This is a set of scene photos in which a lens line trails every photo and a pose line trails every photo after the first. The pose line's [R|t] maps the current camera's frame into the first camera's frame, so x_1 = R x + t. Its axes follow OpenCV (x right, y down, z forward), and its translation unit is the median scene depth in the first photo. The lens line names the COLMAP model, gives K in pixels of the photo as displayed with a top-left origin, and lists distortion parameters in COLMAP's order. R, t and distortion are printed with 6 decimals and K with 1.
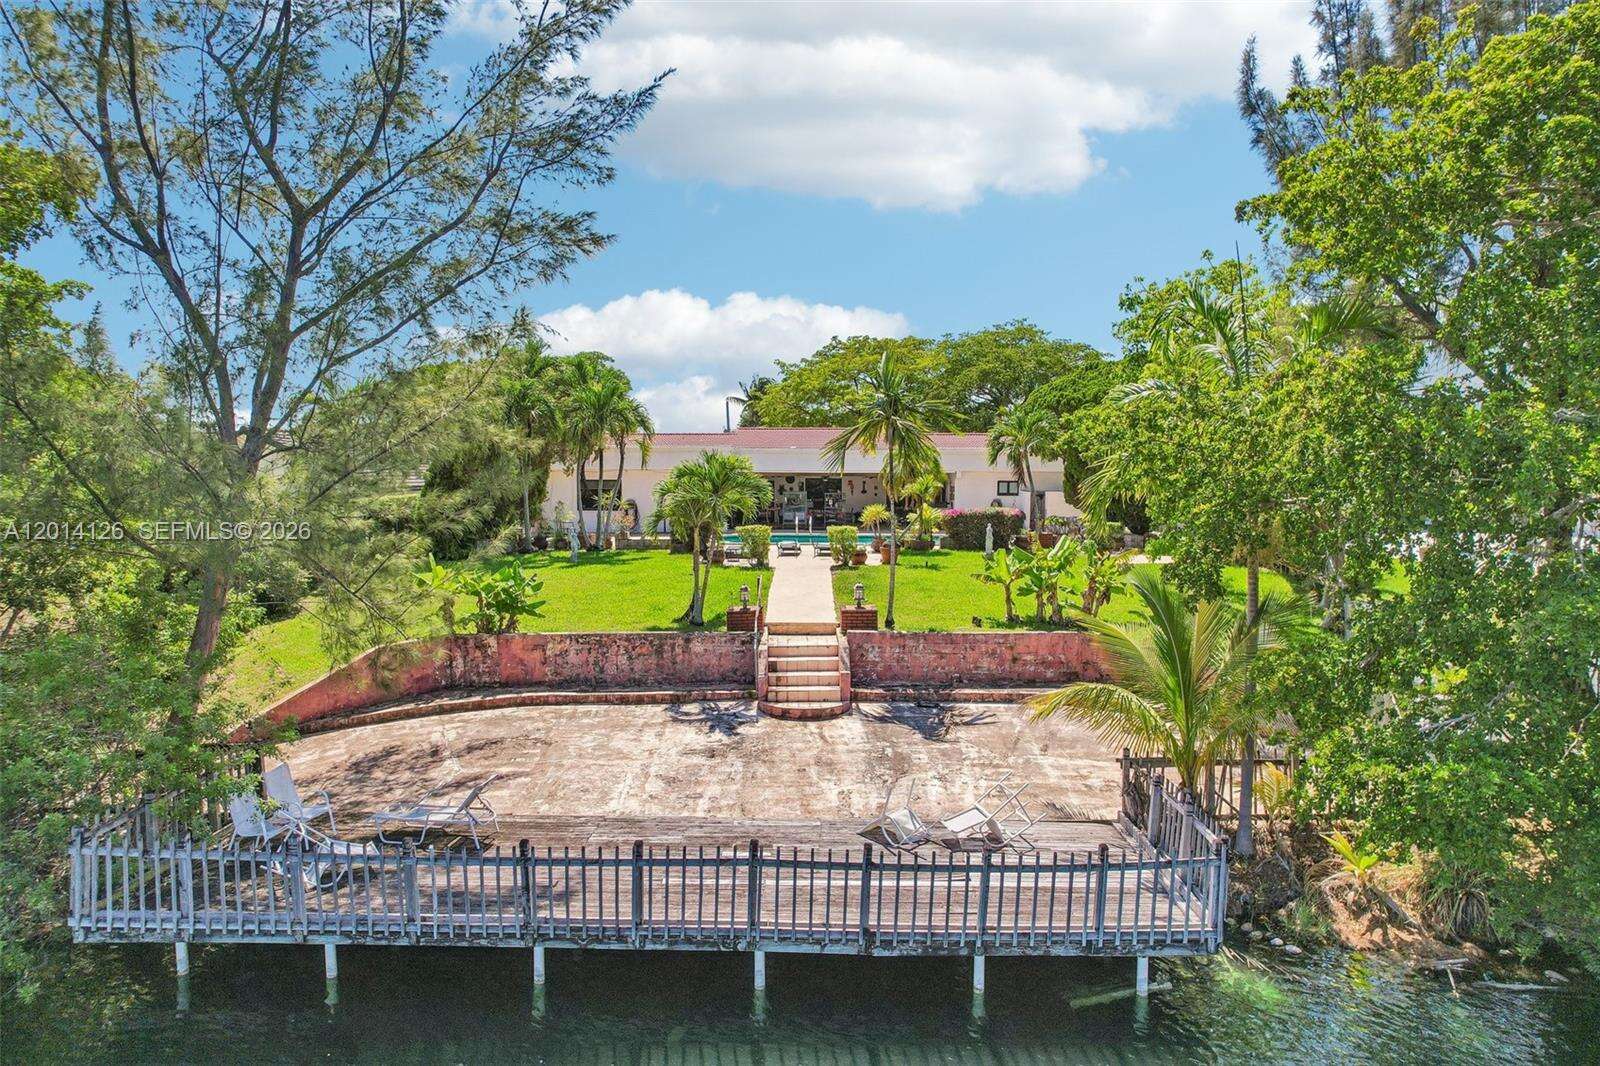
lens RADIAL K [[1018.5, 0, 800.0], [0, 1018.5, 533.0], [0, 0, 1]] dist [-0.038420, 0.000521]
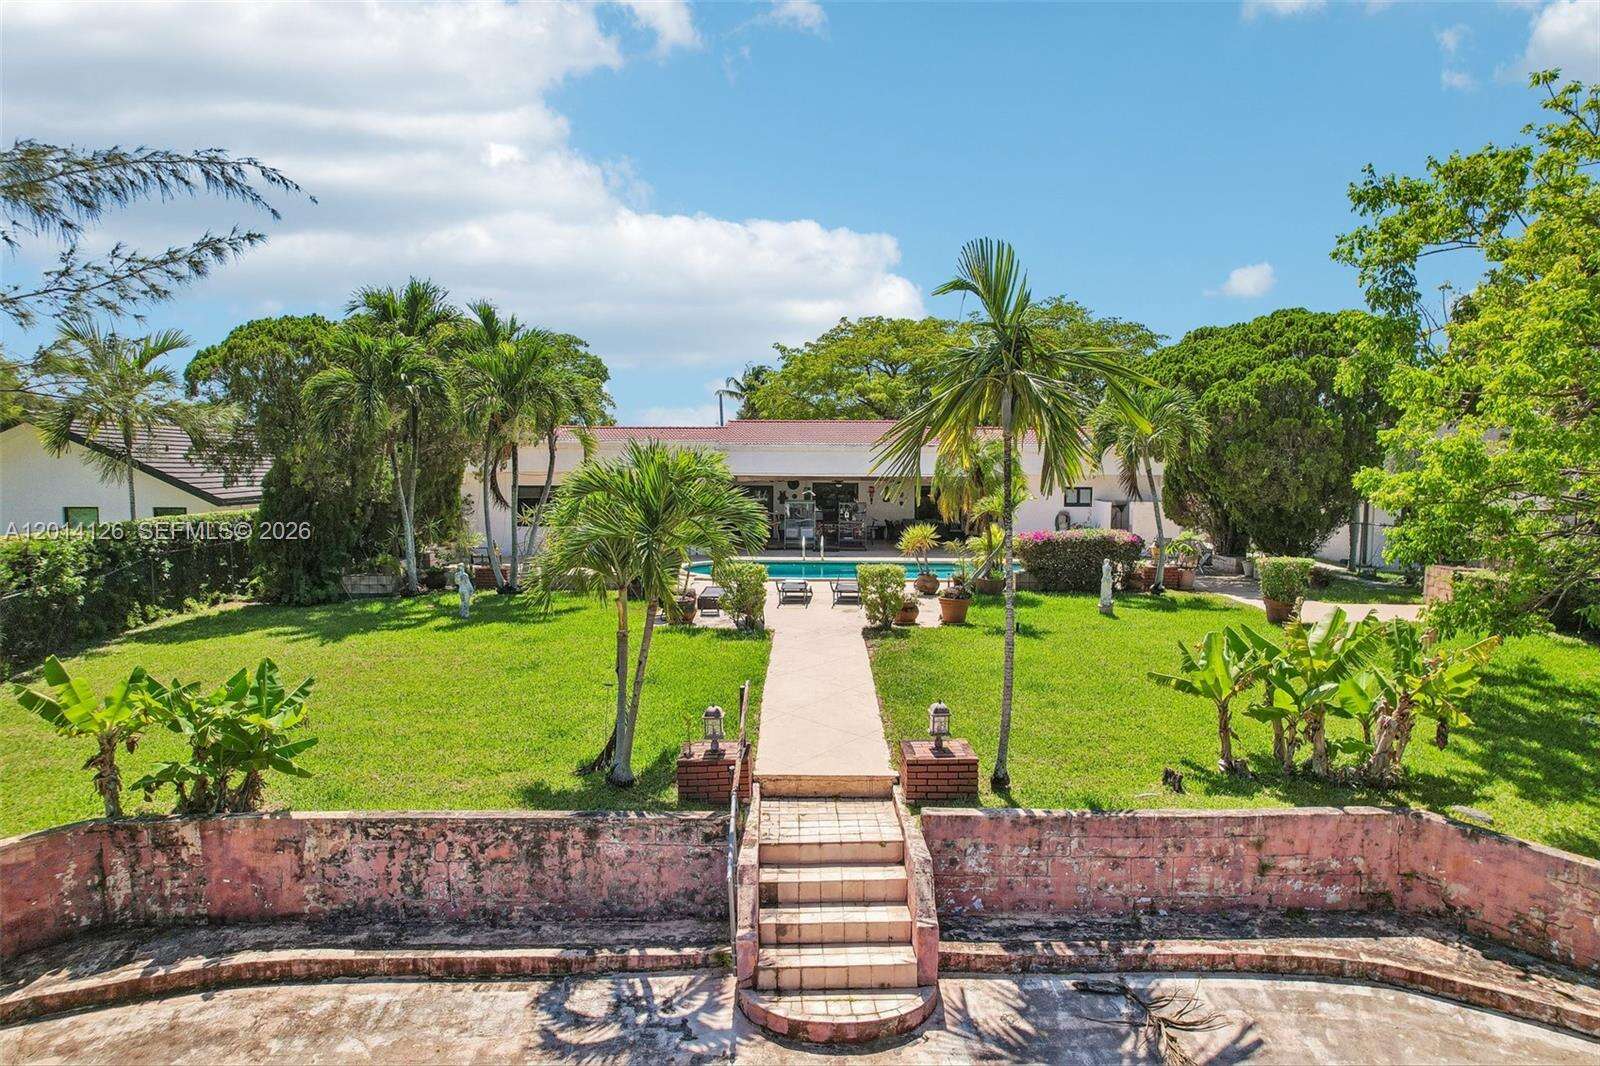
lens RADIAL K [[1018.5, 0, 800.0], [0, 1018.5, 533.0], [0, 0, 1]] dist [-0.038420, 0.000521]
pose [[0.999999, 0.000764, 0.000992, -0.012348], [-0.000764, 1.000000, 0.000275, -0.036203], [-0.000992, -0.000275, 0.999999, 0.507575]]
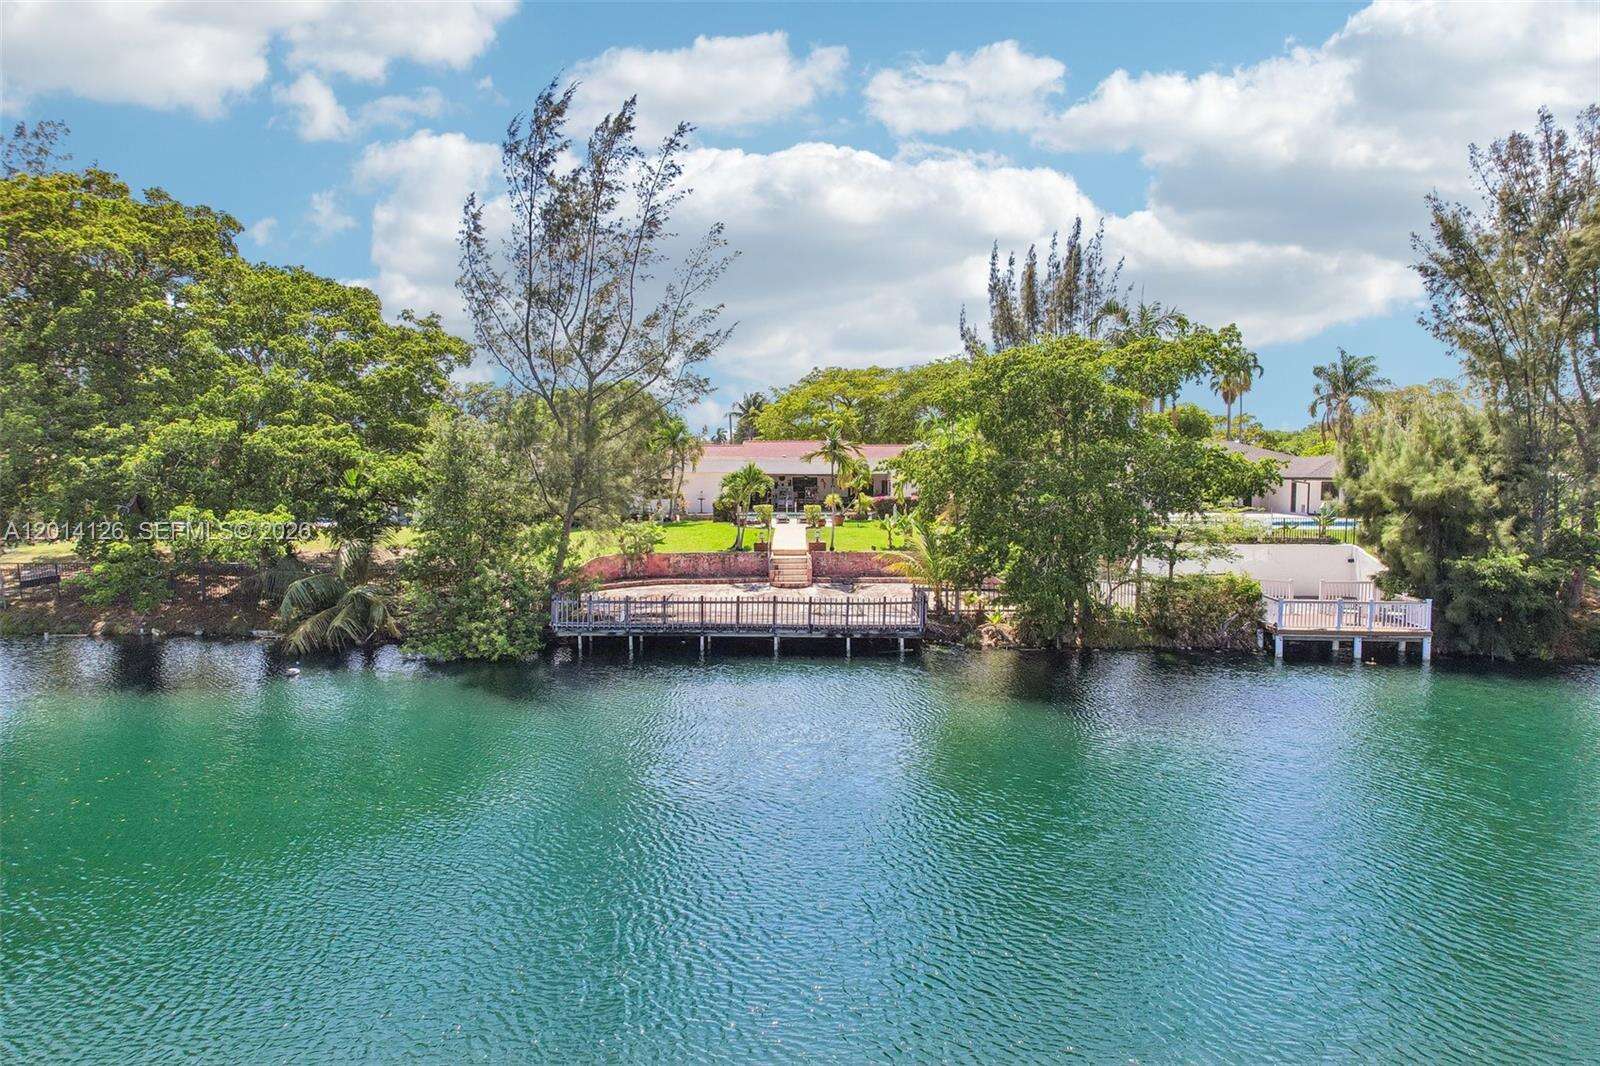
lens RADIAL K [[1018.5, 0, 800.0], [0, 1018.5, 533.0], [0, 0, 1]] dist [-0.038420, 0.000521]
pose [[0.999937, -0.002748, 0.010858, -0.000082], [0.002704, 0.999988, 0.004122, 0.048400], [-0.010869, -0.004092, 0.999933, -1.111600]]
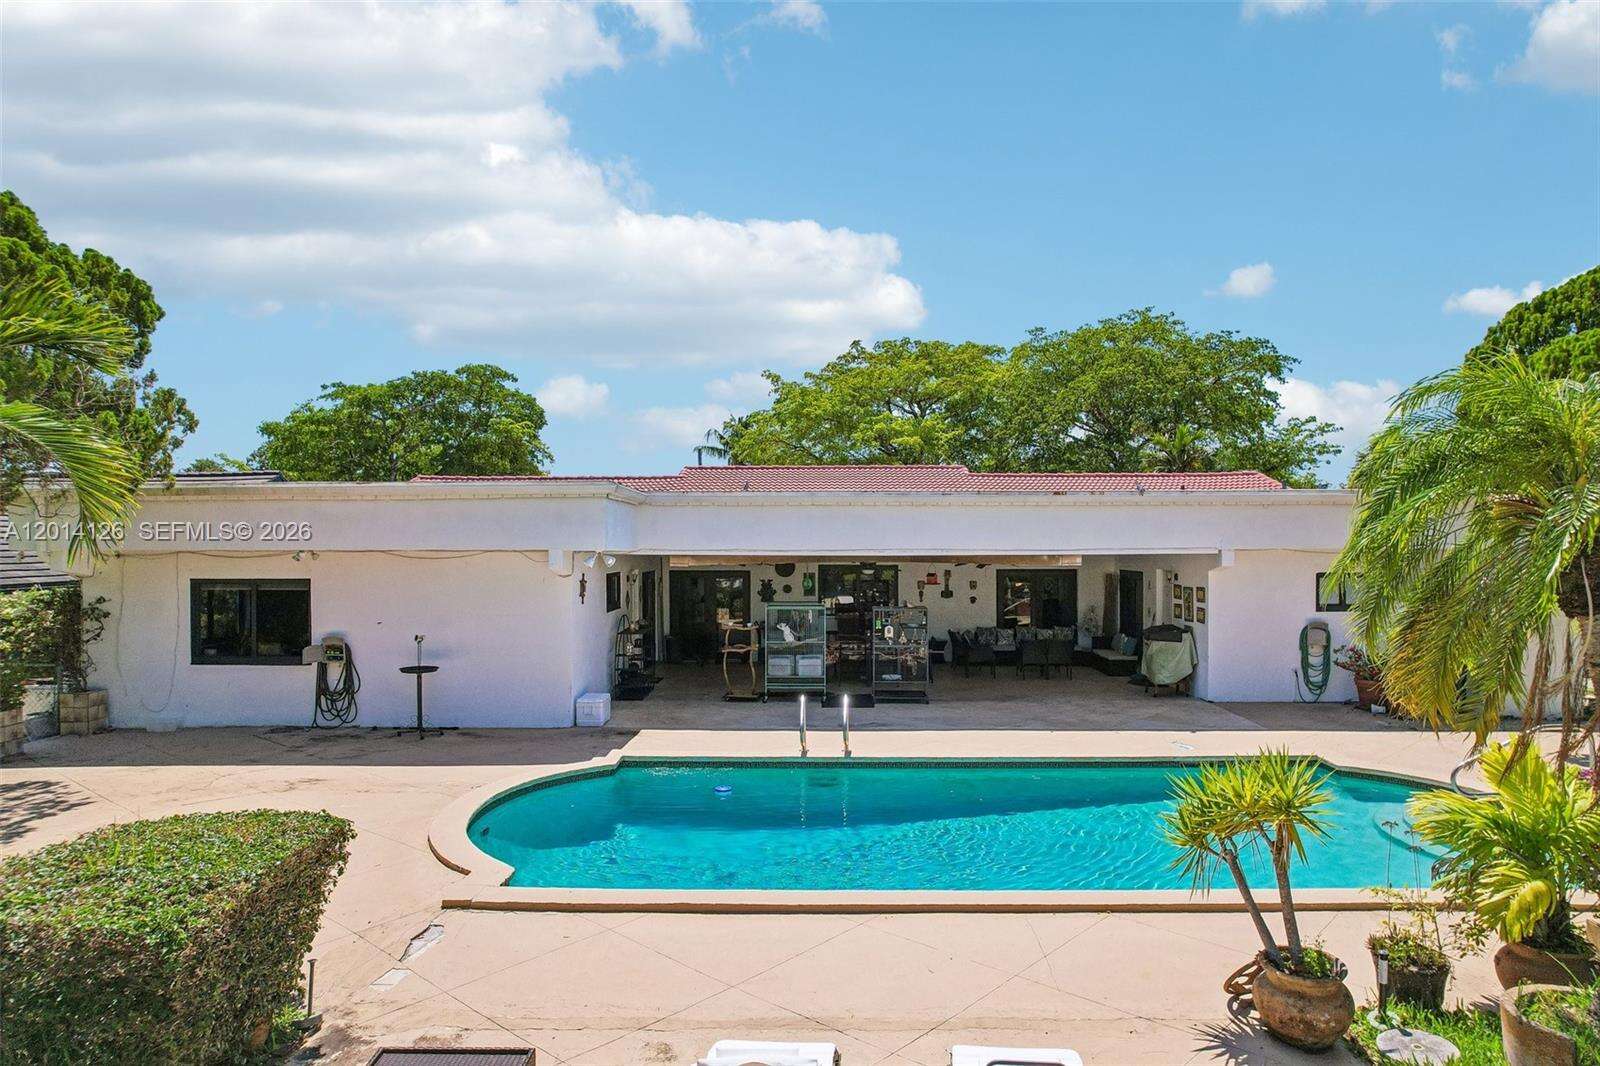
lens RADIAL K [[1018.5, 0, 800.0], [0, 1018.5, 533.0], [0, 0, 1]] dist [-0.038420, 0.000521]
pose [[0.999986, -0.005210, -0.000890, -0.005976], [0.005133, 0.997398, -0.071904, -0.086387], [0.001262, 0.071898, 0.997411, 1.327048]]
